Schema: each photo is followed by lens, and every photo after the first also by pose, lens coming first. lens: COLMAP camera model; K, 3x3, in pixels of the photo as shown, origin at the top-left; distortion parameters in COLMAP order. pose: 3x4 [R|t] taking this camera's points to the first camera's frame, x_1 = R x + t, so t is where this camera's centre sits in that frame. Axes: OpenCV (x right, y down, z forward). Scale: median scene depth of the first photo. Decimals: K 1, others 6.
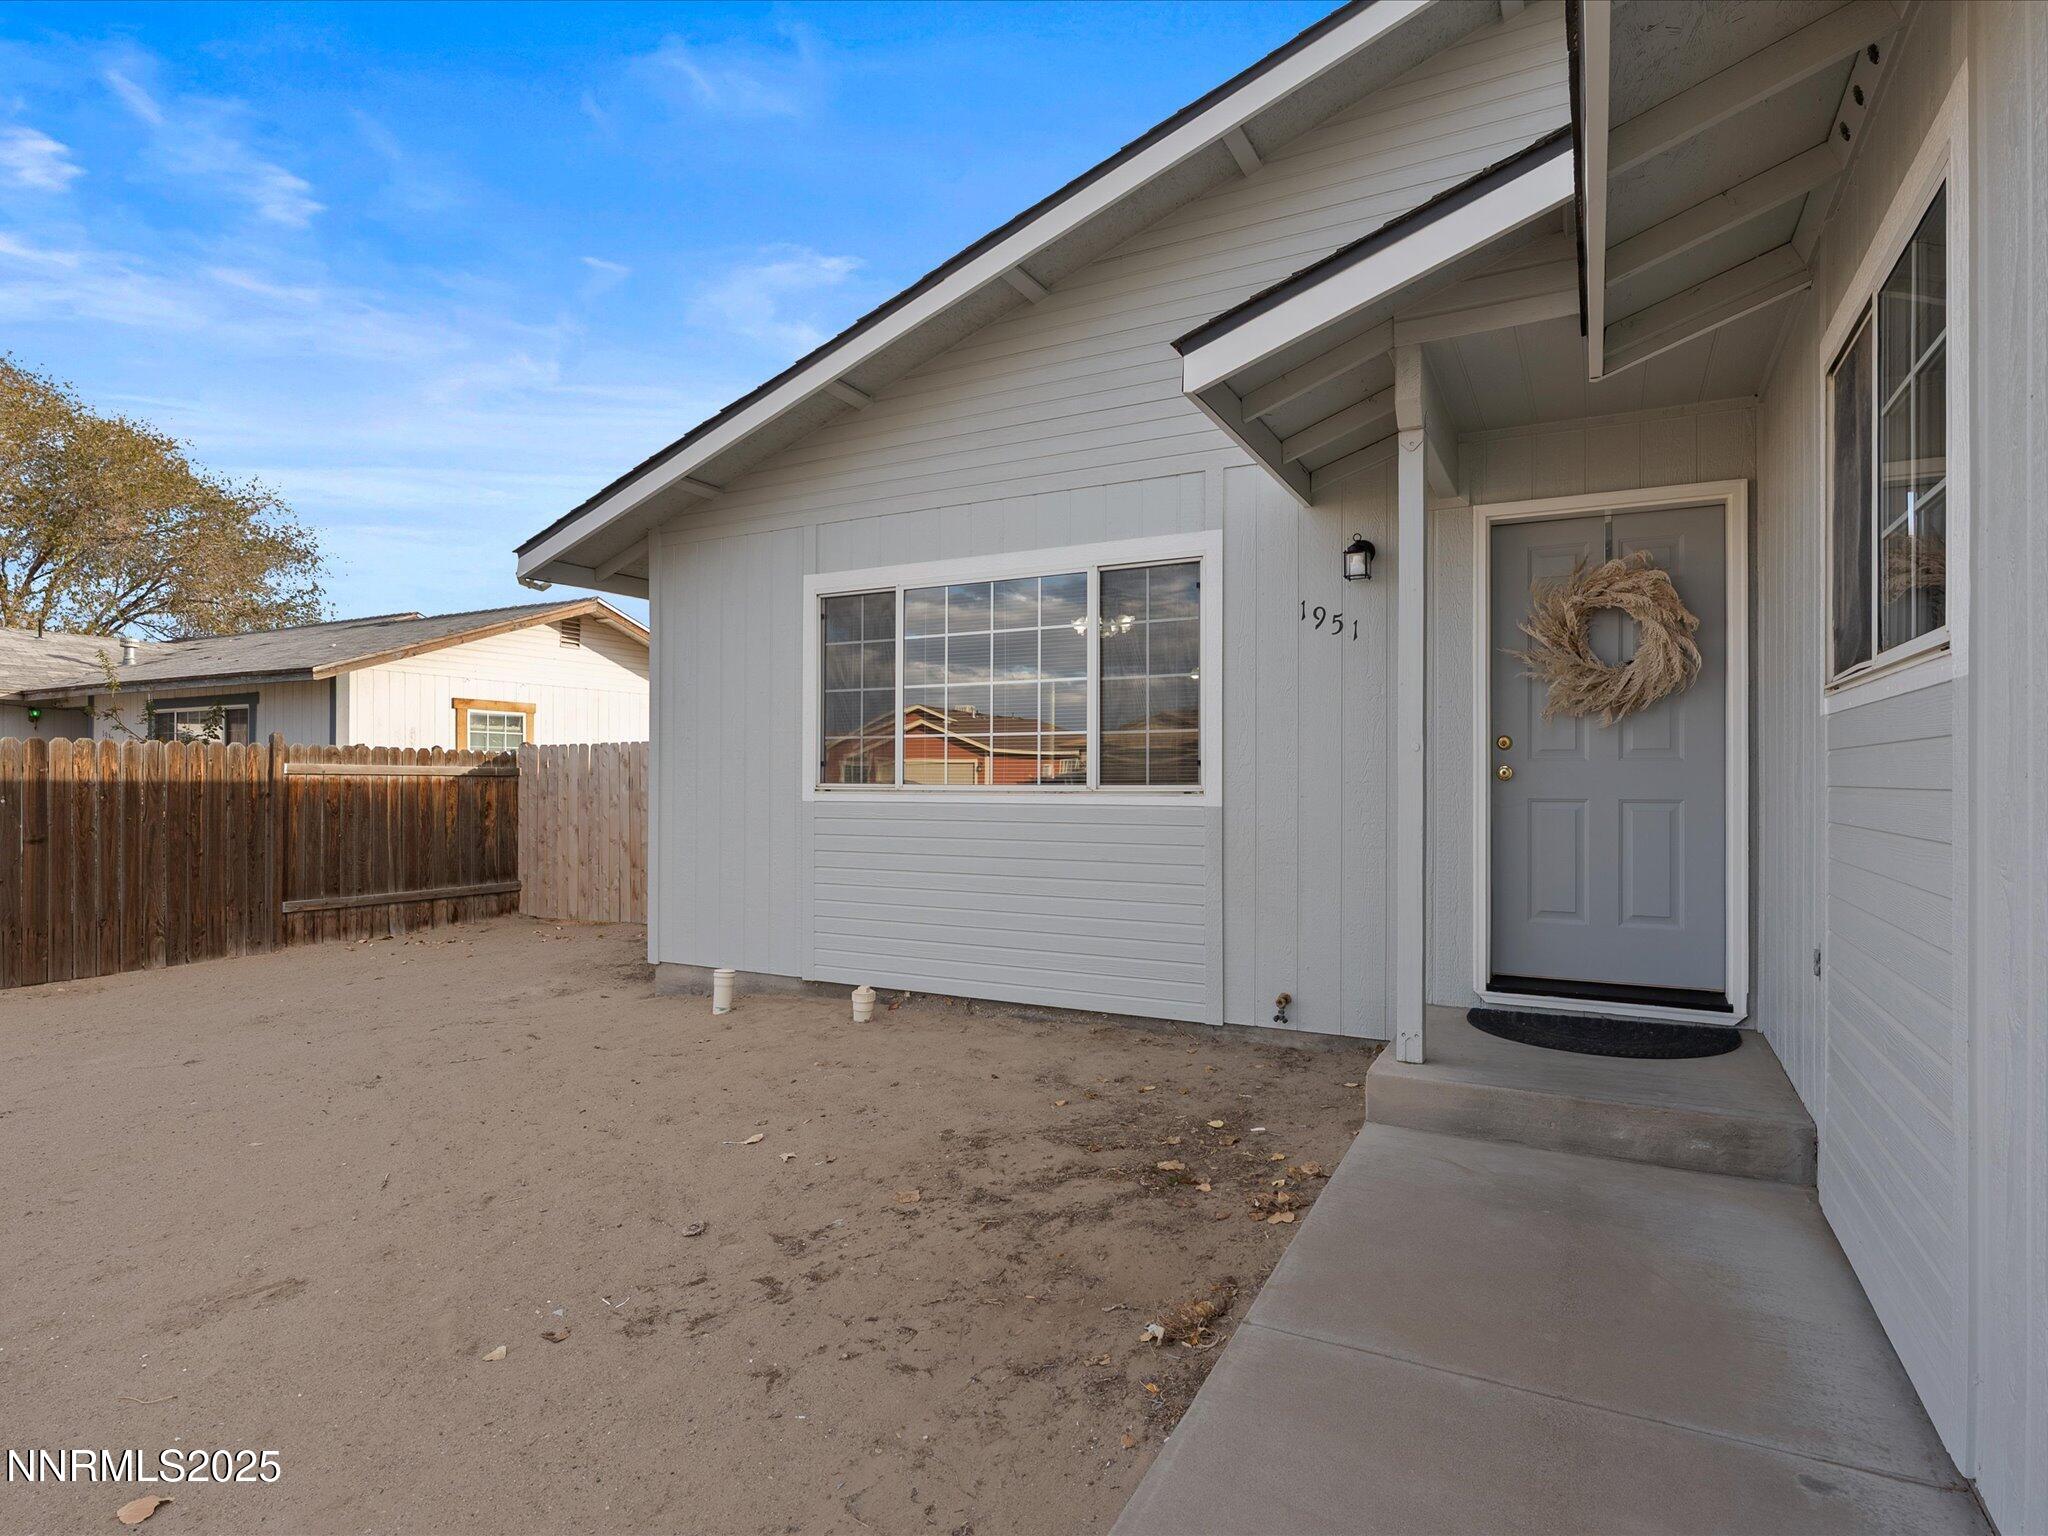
lens RADIAL K [[1096.5, 0, 1012.7], [0, 1096.5, 777.4], [0, 0, 1]] dist [-0.001883, -0.000702]
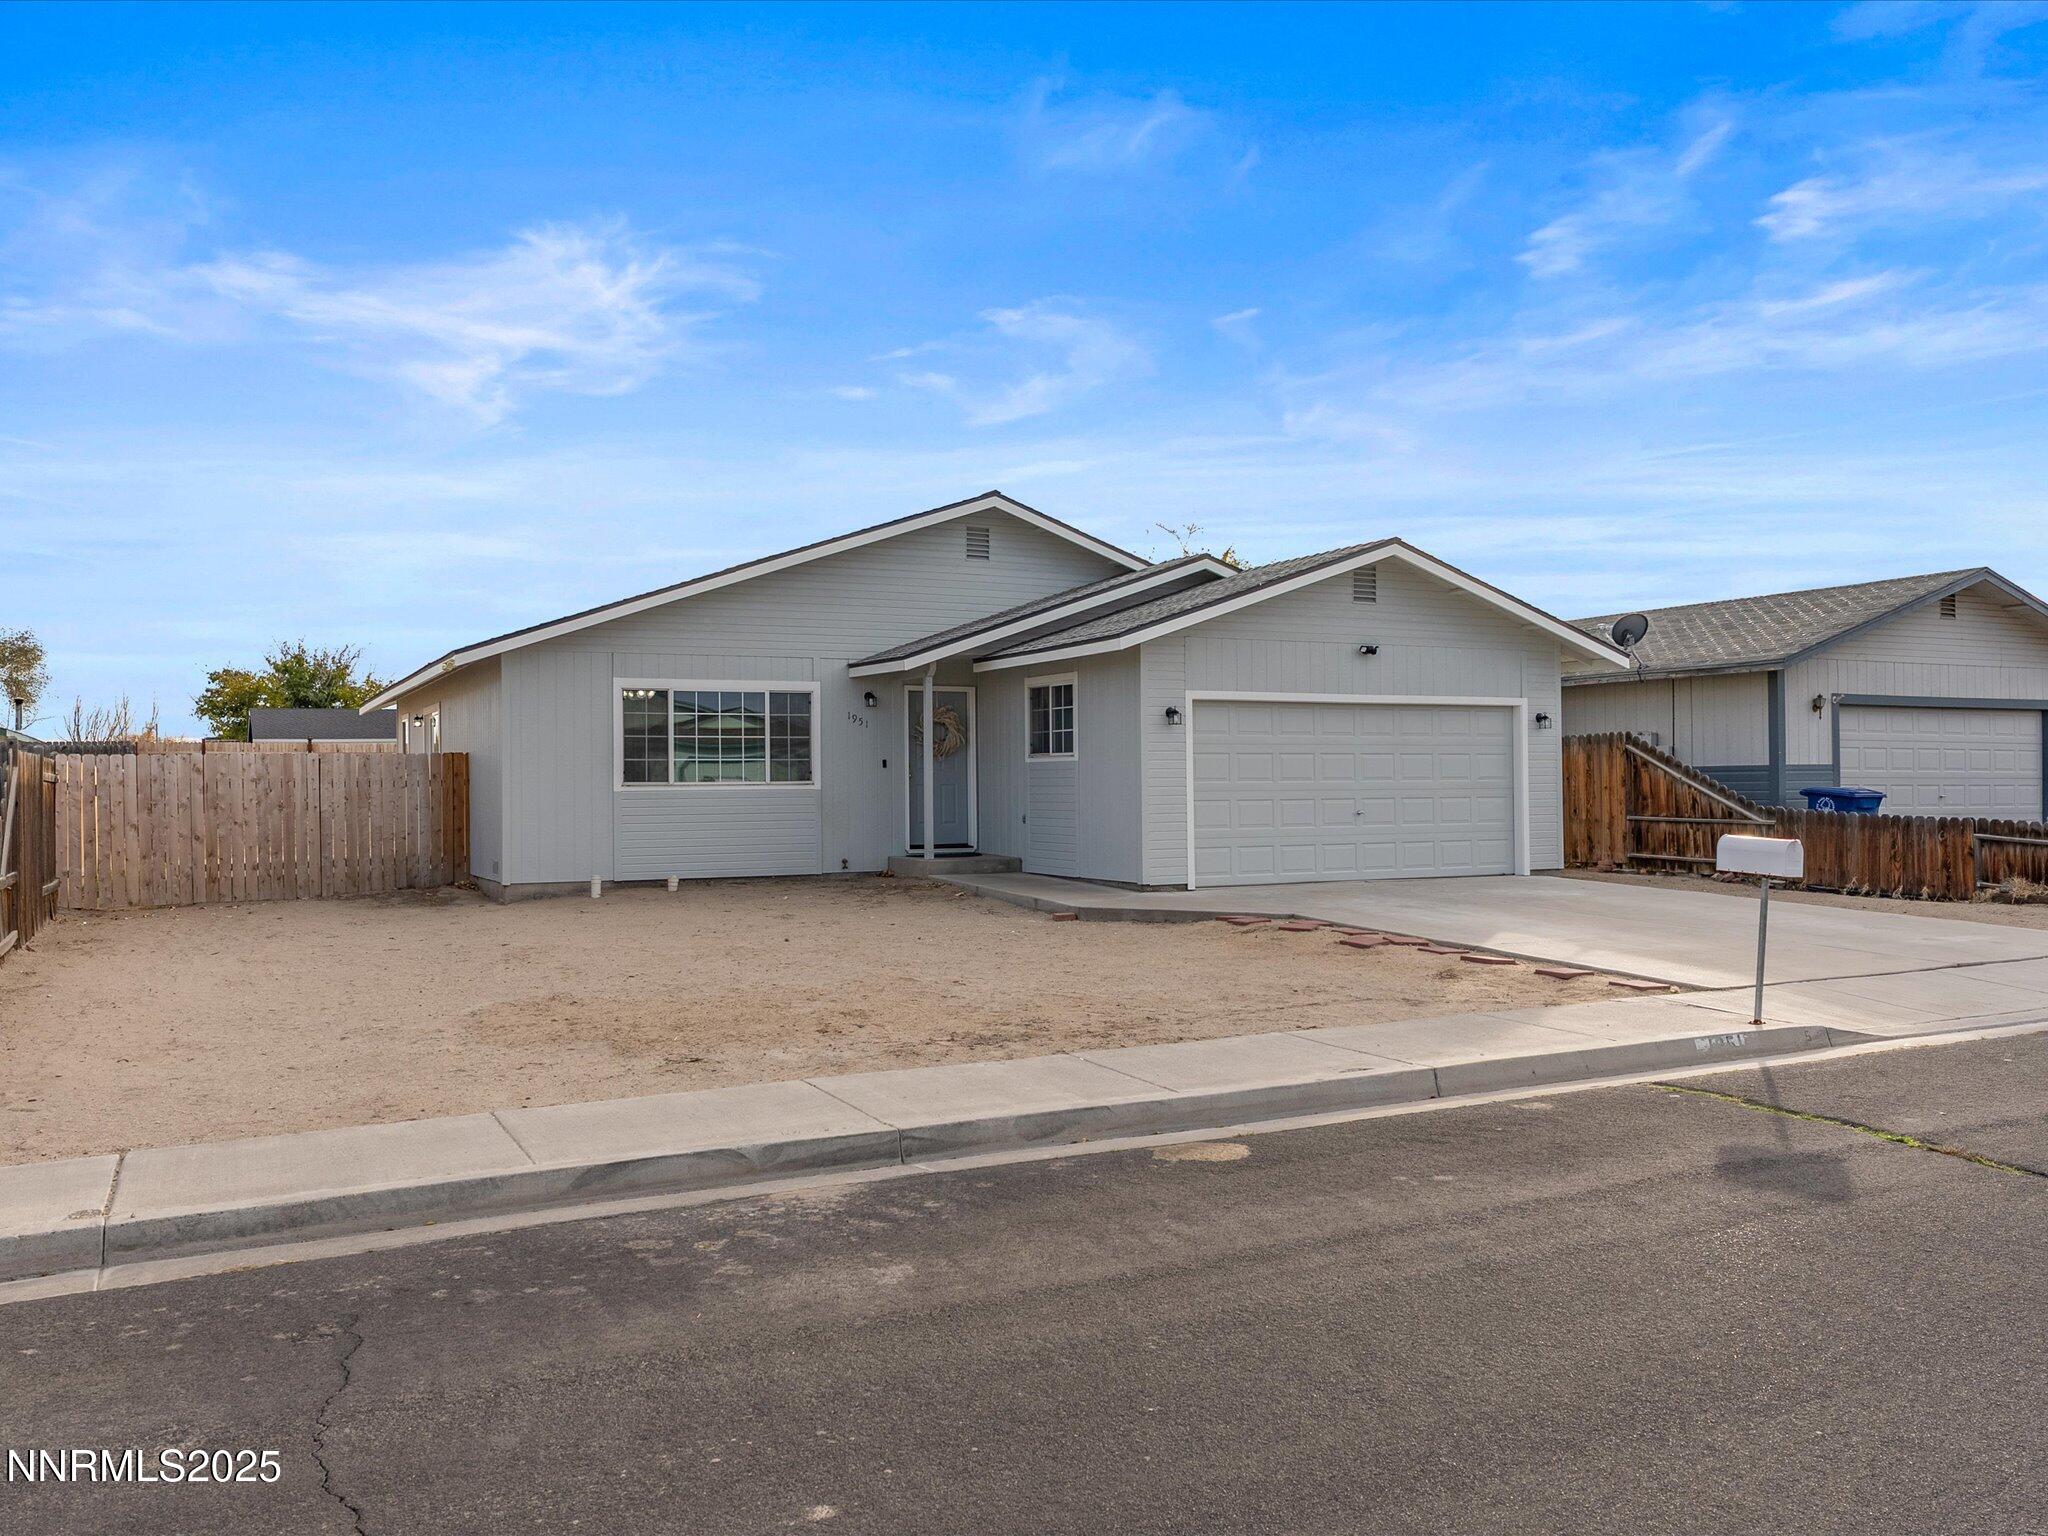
lens RADIAL K [[1609.3, 0, 1024.0], [0, 1609.3, 768.0], [0, 0, 1]] dist [0.008436, 0.002322]
pose [[0.575663, 0.000865, 0.817687, -1.636482], [0.007720, 0.999949, -0.006493, 0.003056], [-0.817651, 0.010050, 0.575627, -0.977629]]
